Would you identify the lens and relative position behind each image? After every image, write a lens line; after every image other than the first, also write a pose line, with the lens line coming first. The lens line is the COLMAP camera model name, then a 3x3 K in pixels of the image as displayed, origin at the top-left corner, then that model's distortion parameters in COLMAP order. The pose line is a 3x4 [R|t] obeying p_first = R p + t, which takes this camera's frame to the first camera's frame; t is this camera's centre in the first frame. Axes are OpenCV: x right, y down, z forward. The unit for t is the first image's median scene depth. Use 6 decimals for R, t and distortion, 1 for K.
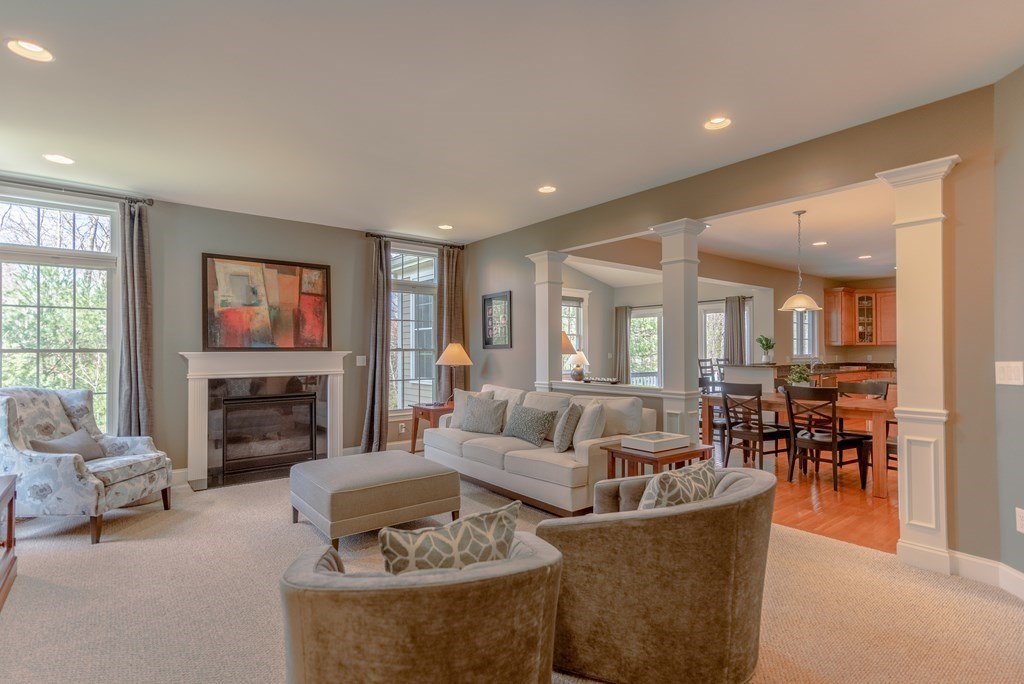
lens RADIAL K [[509.1, 0, 512.7], [0, 509.1, 345.1], [0, 0, 1]] dist [0.014693, 0.000214]
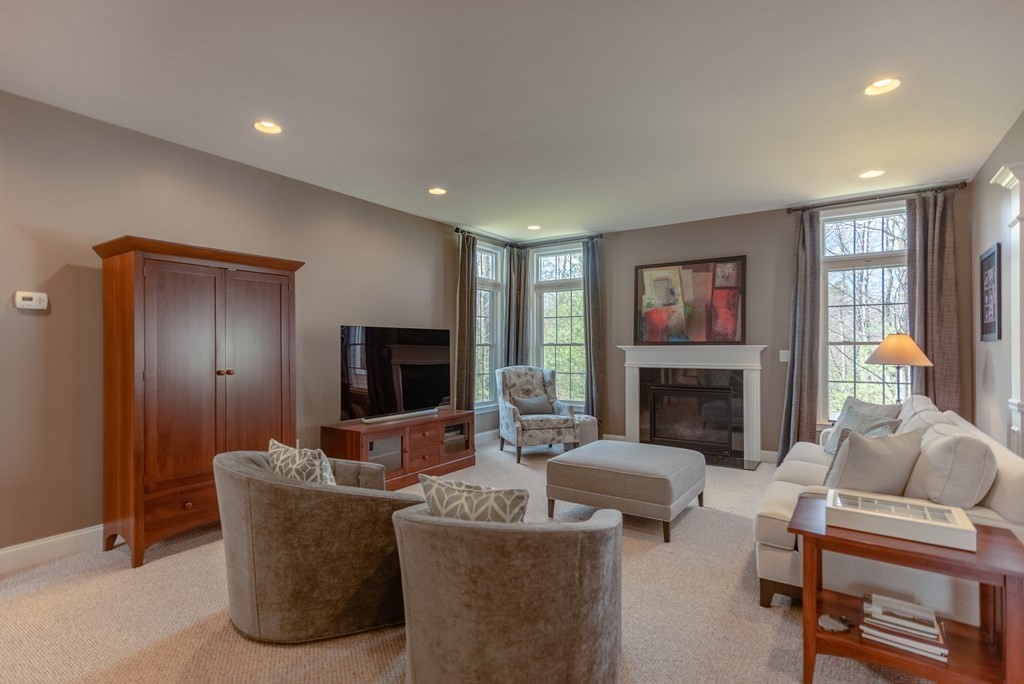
lens RADIAL K [[503.8, 0, 512.0], [0, 503.8, 342.0], [0, 0, 1]] dist [0.016432, 0.000445]
pose [[0.304966, -0.007968, -0.952330, 0.440178], [0.011100, 0.999927, -0.004812, 0.006693], [0.952299, -0.009103, 0.305032, 0.316517]]
